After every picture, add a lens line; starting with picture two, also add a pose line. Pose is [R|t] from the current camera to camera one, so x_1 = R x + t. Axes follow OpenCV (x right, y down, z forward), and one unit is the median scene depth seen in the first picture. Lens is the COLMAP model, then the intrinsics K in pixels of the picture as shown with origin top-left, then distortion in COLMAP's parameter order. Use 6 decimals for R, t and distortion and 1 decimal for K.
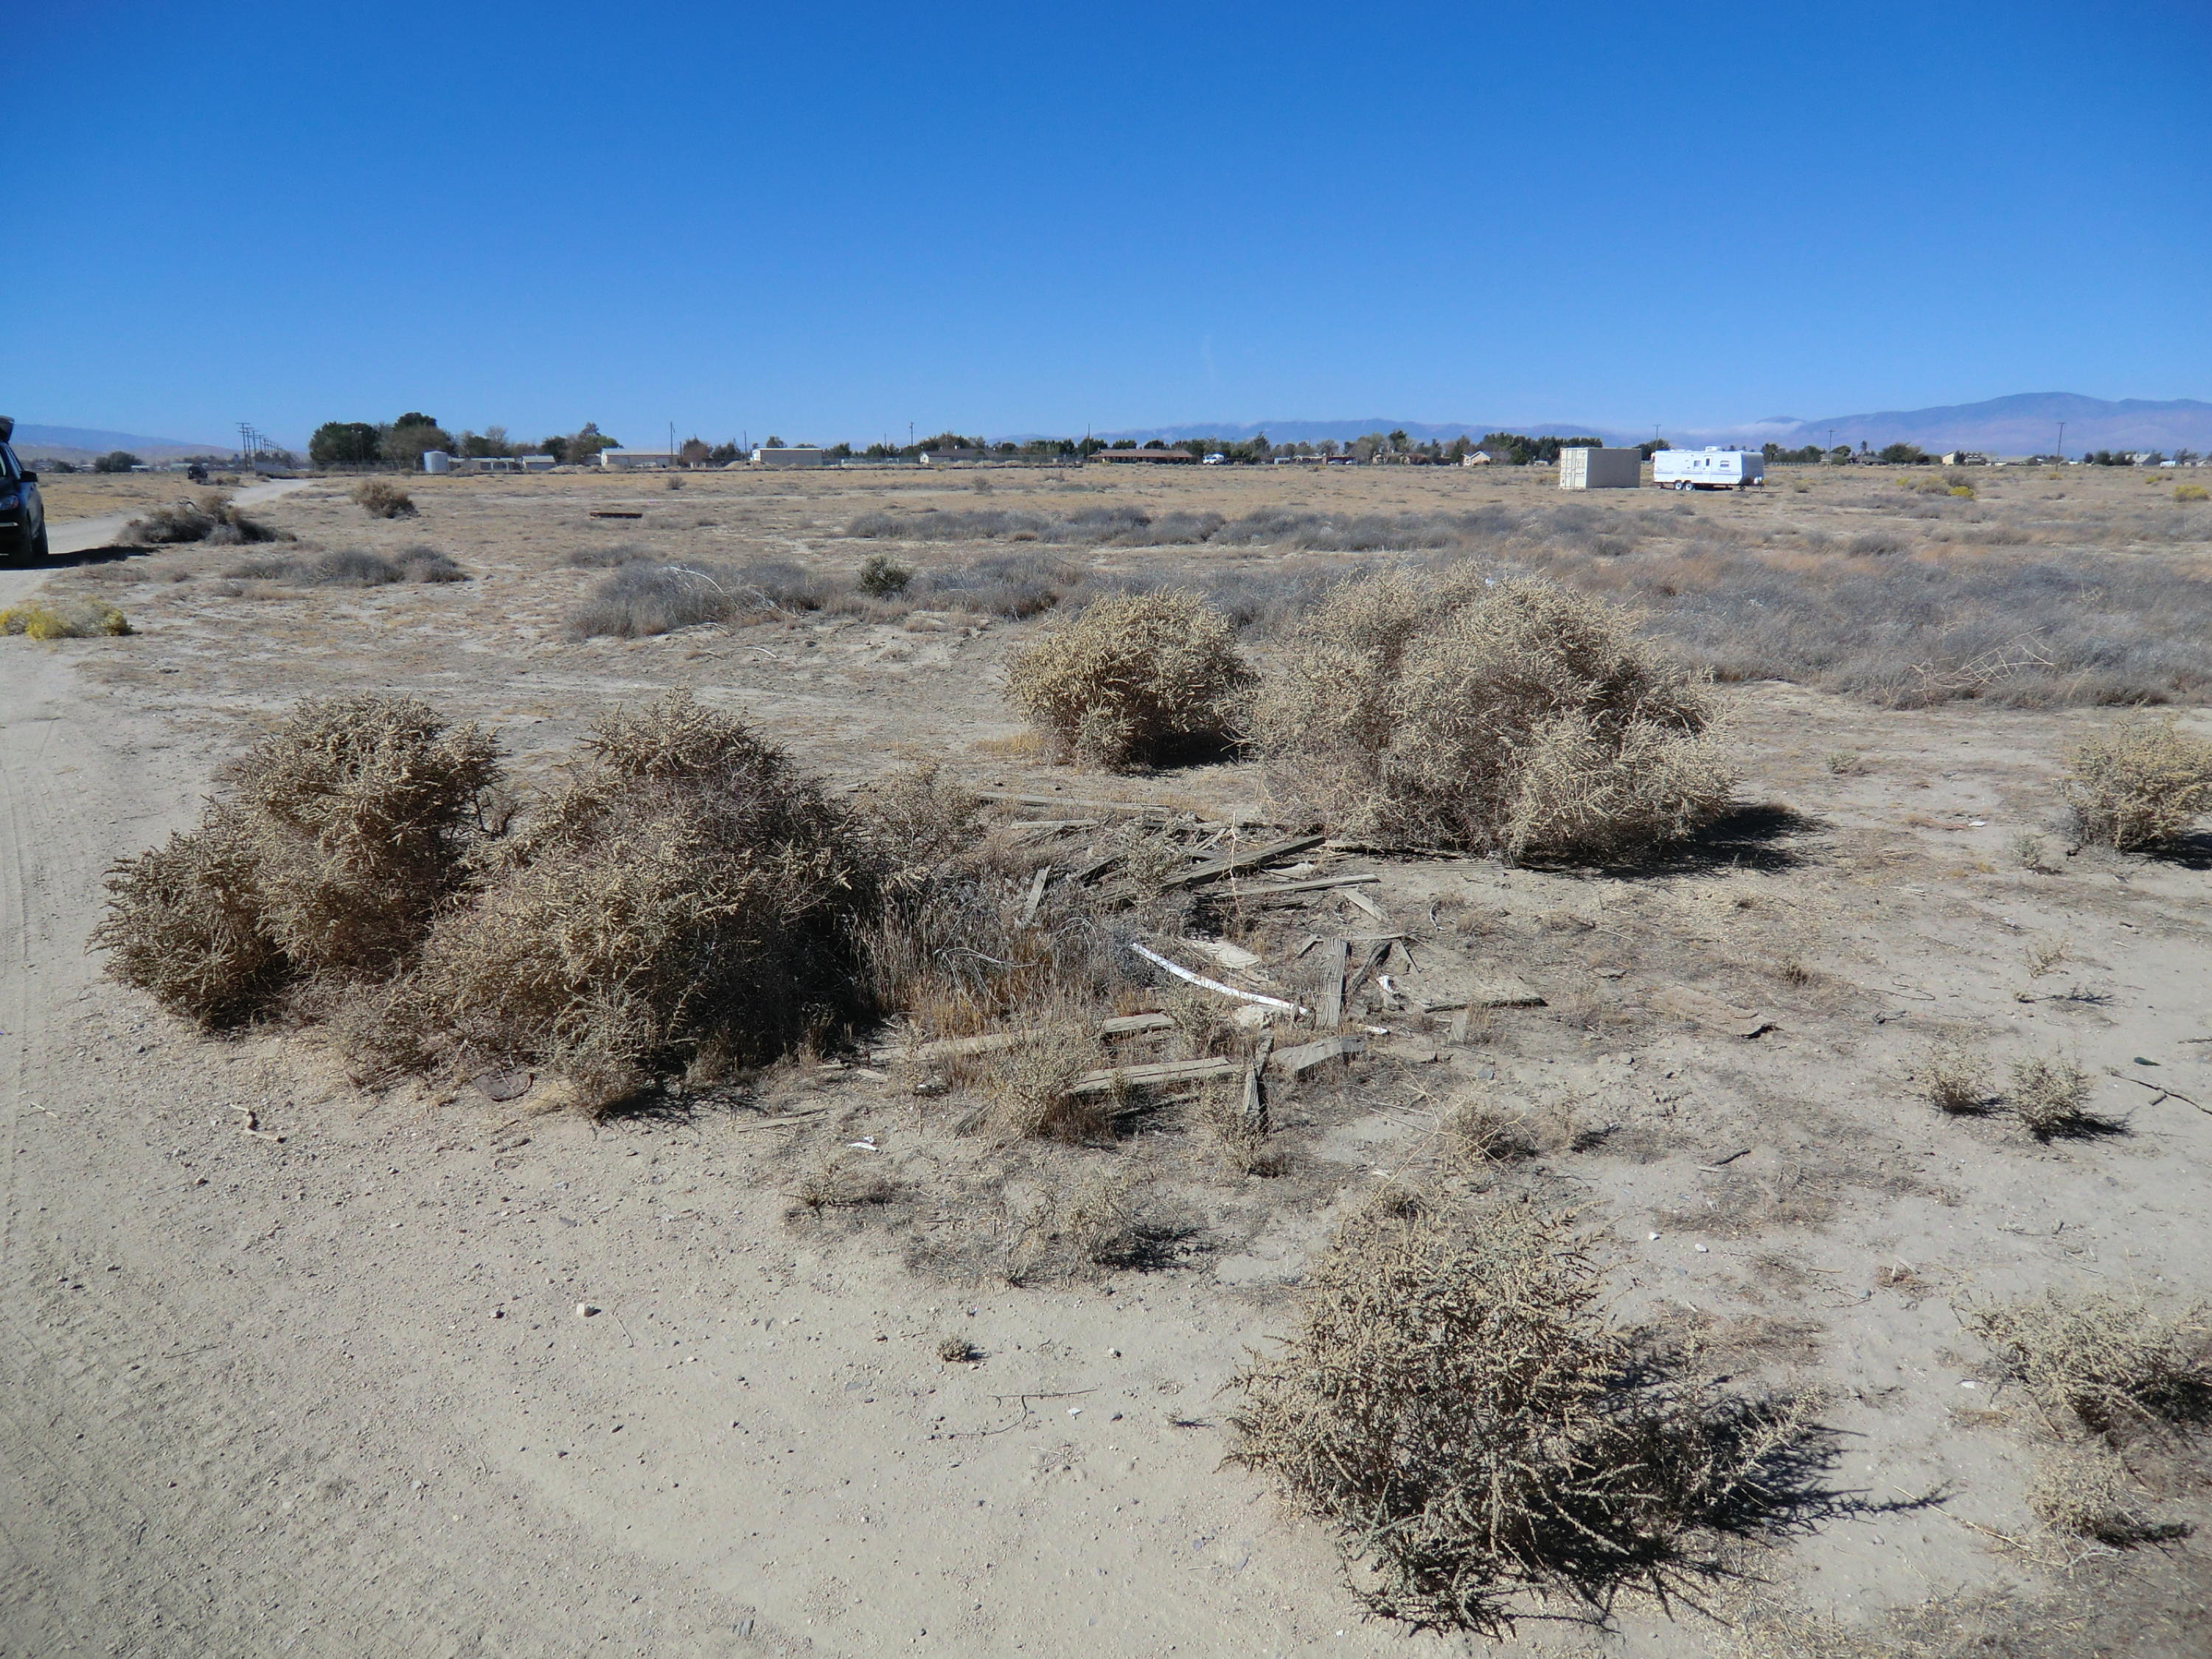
lens RADIAL K [[1657.5, 0, 1076.9], [0, 1657.5, 823.6], [0, 0, 1]] dist [-0.089583, 0.138722]
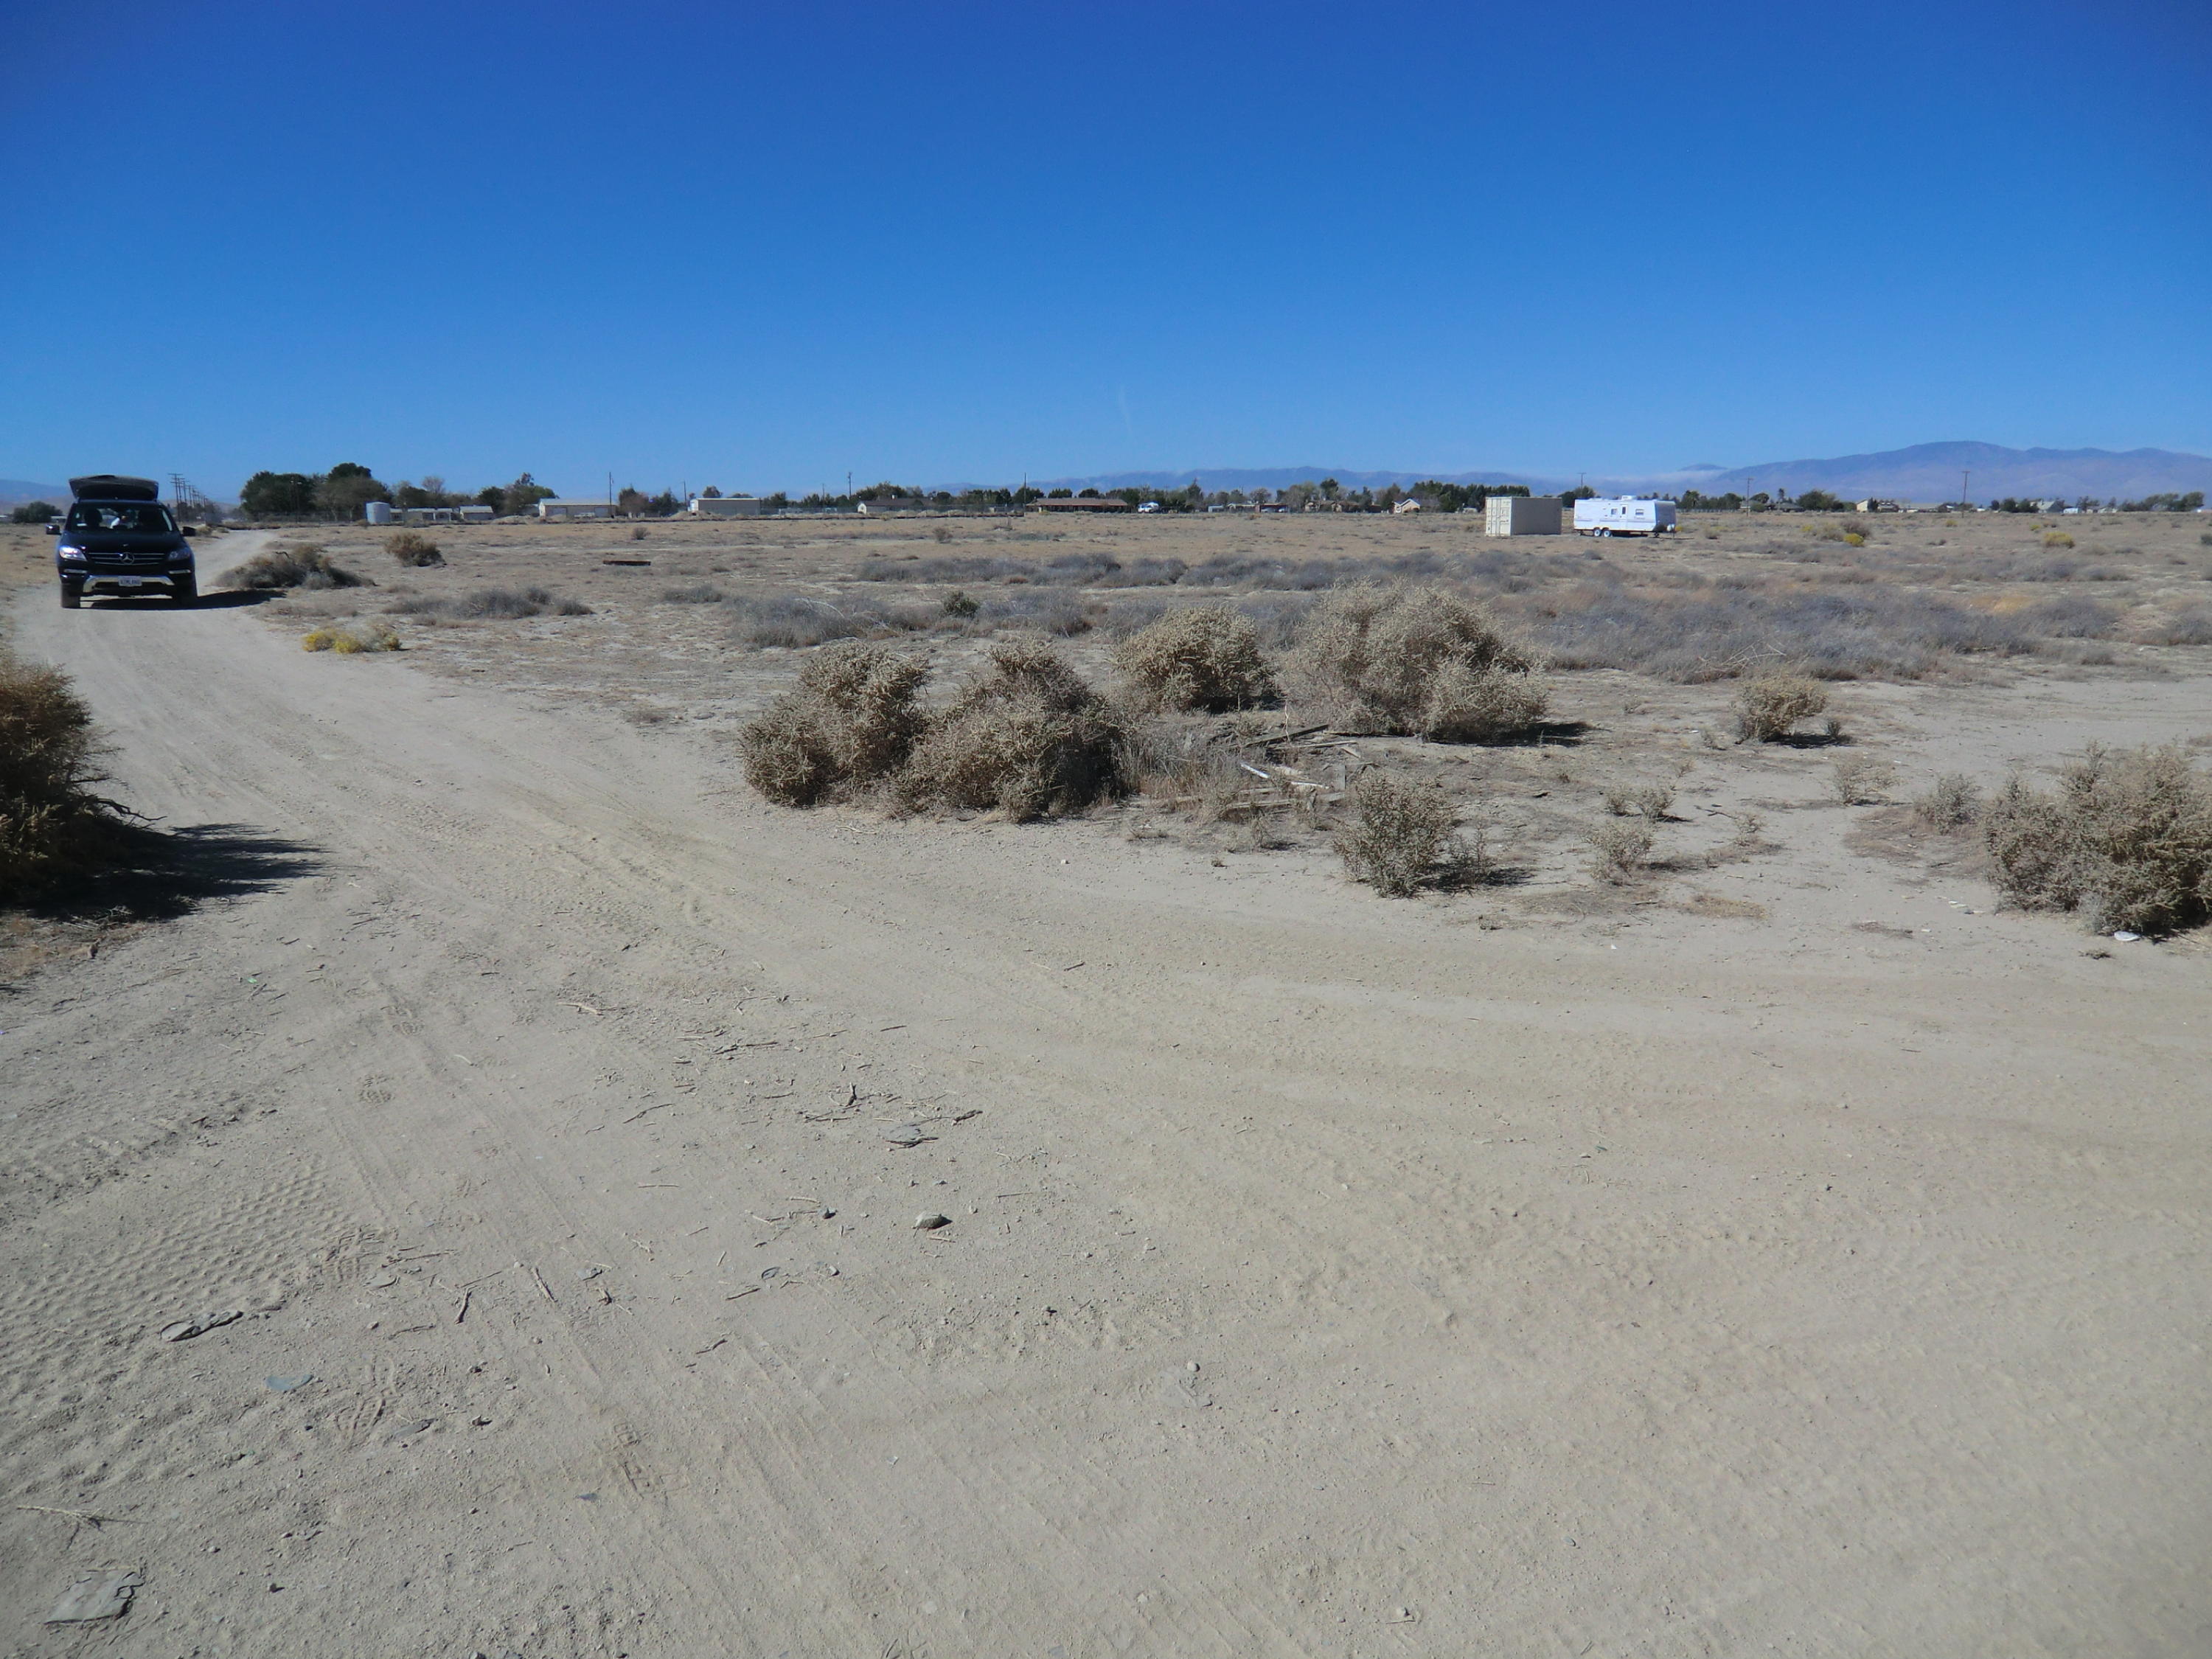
lens RADIAL K [[1657.5, 0, 1076.9], [0, 1657.5, 823.6], [0, 0, 1]] dist [-0.089583, 0.138722]
pose [[0.999243, -0.009171, 0.037800, -0.070089], [0.010242, 0.999549, -0.028238, 0.057538], [-0.037524, 0.028604, 0.998886, -0.292342]]
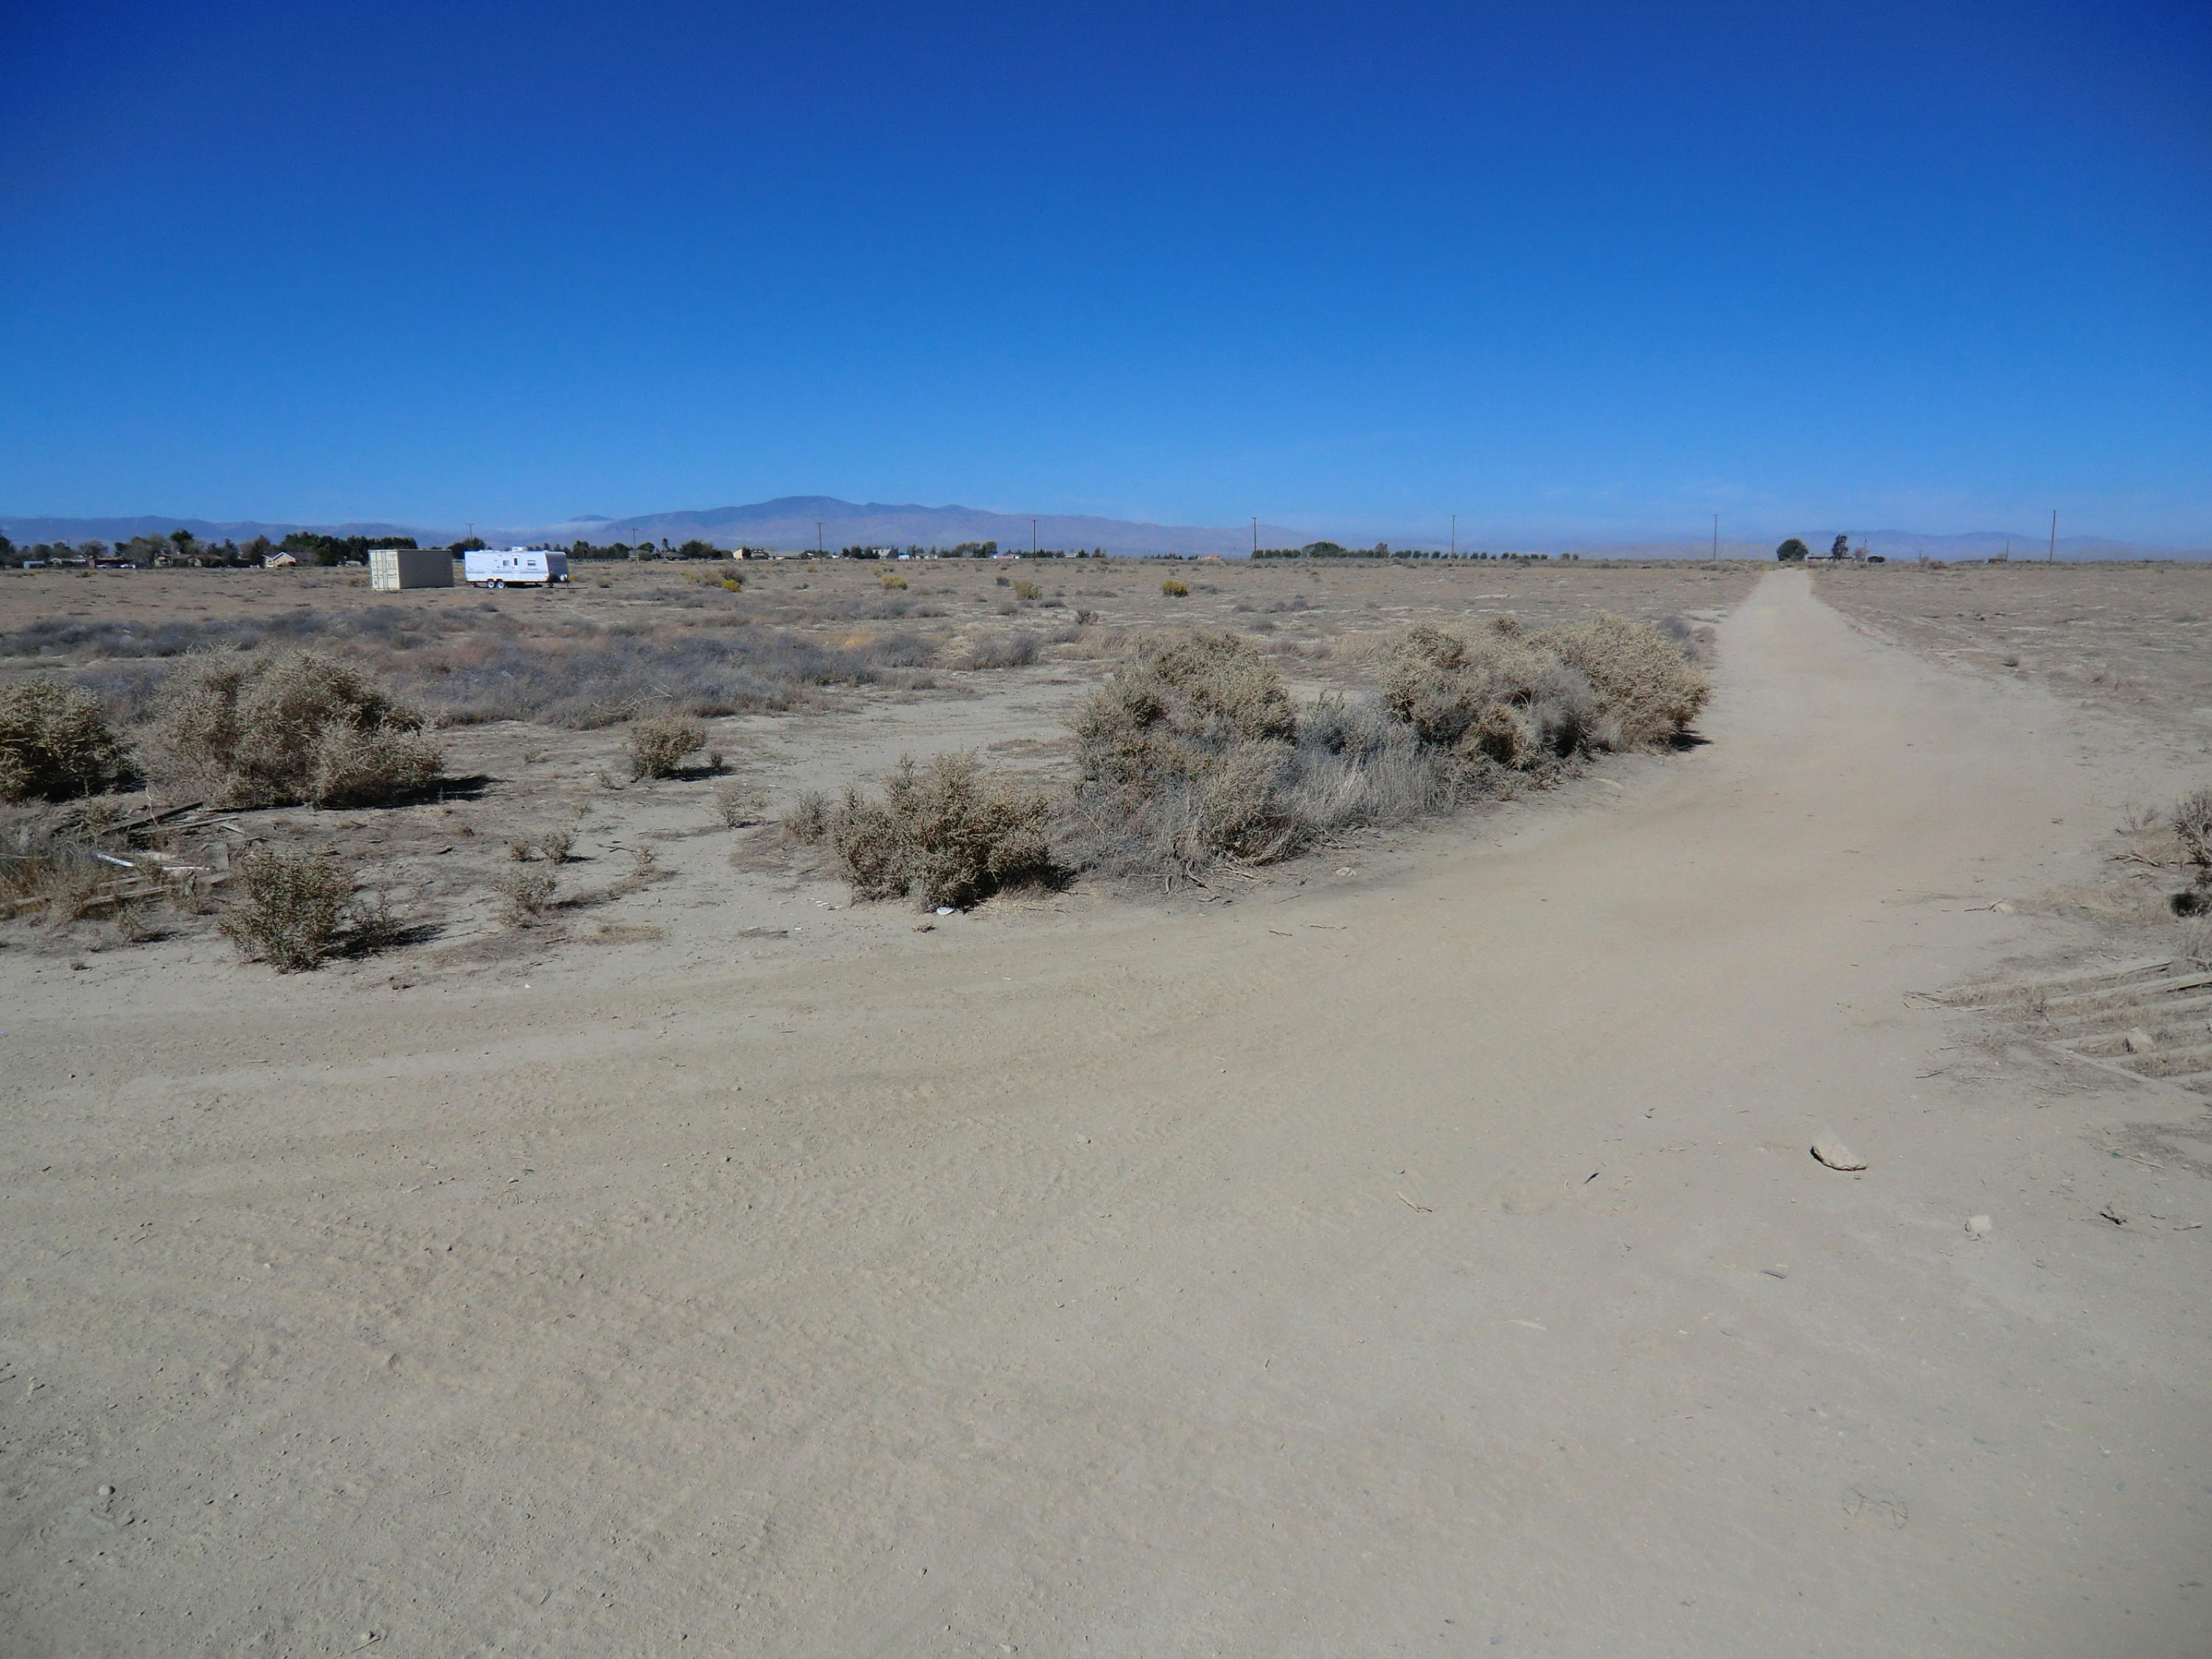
lens RADIAL K [[1635.8, 0, 1144.9], [0, 1635.8, 834.8], [0, 0, 1]] dist [-0.101388, 0.114439]
pose [[0.750432, -0.113659, 0.651101, -0.070466], [0.144898, 0.989430, 0.005716, 0.059816], [-0.644869, 0.090054, 0.758969, -0.314079]]
